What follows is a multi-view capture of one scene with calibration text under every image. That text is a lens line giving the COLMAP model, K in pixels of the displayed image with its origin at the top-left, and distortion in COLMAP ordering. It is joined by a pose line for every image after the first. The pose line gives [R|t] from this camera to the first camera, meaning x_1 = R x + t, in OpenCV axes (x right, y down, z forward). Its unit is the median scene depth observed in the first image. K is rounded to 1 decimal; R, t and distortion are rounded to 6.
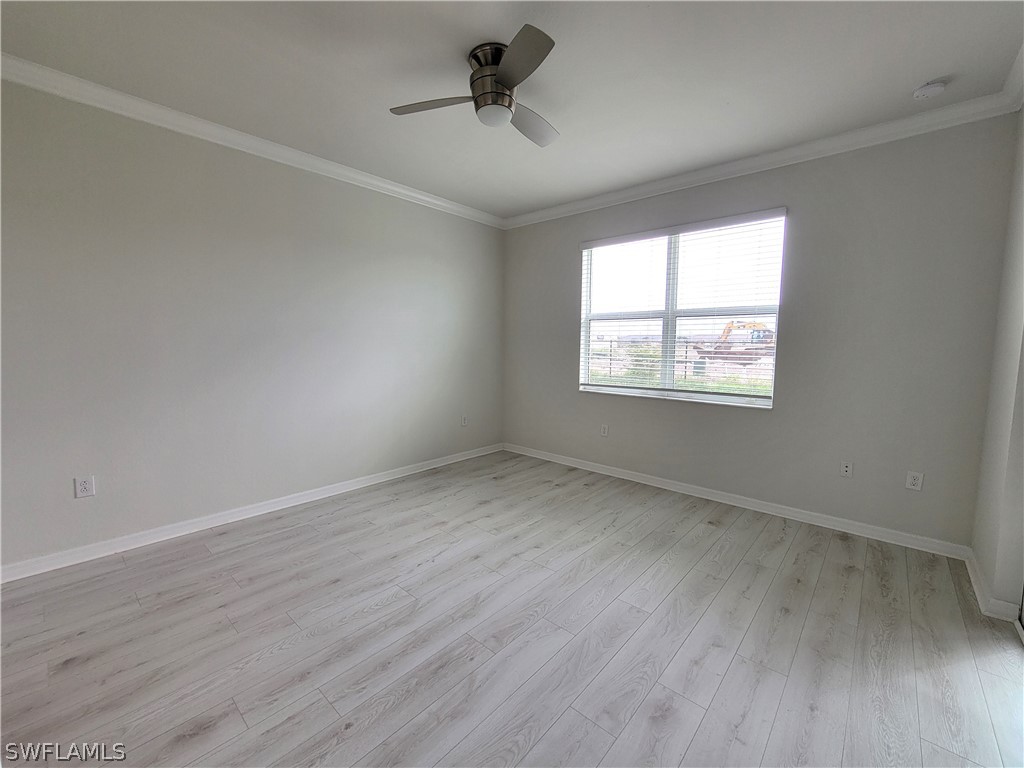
lens RADIAL K [[417.4, 0, 514.0], [0, 417.4, 385.9], [0, 0, 1]] dist [0.002944, 0.000362]
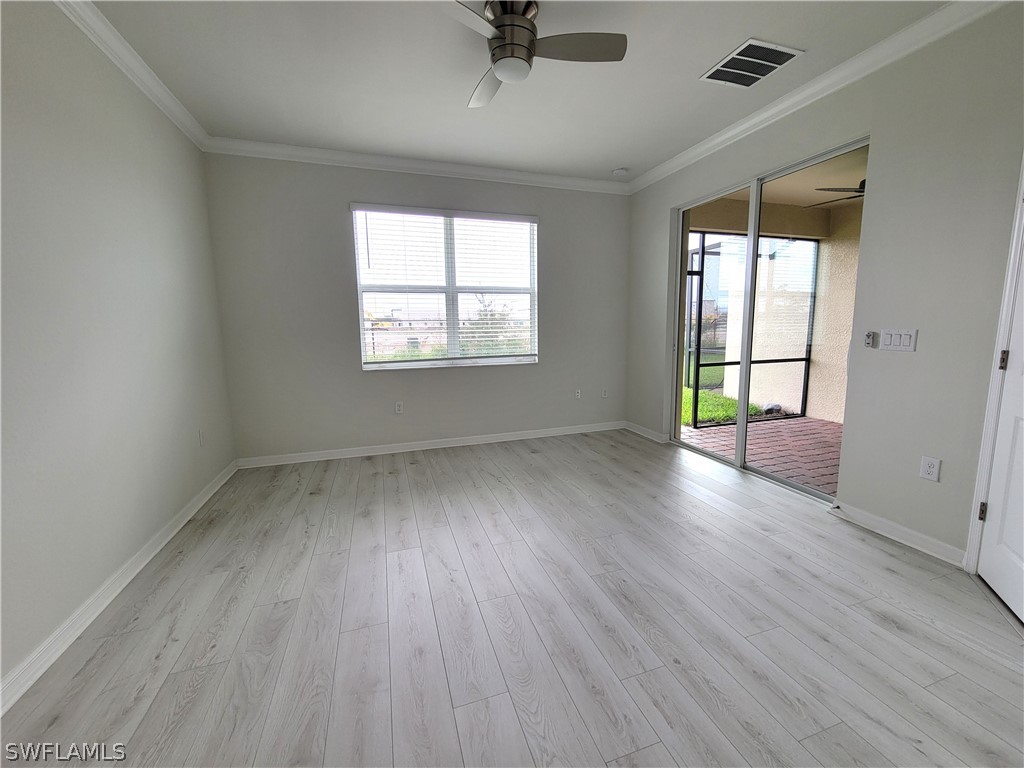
lens RADIAL K [[417.4, 0, 530.5], [0, 417.4, 385.3], [0, 0, 1]] dist [0.002944, 0.000362]
pose [[0.488707, -0.142083, 0.860801, -0.522307], [0.105294, 0.989043, 0.103472, -0.014664], [-0.866071, 0.040070, 0.498313, 0.283818]]
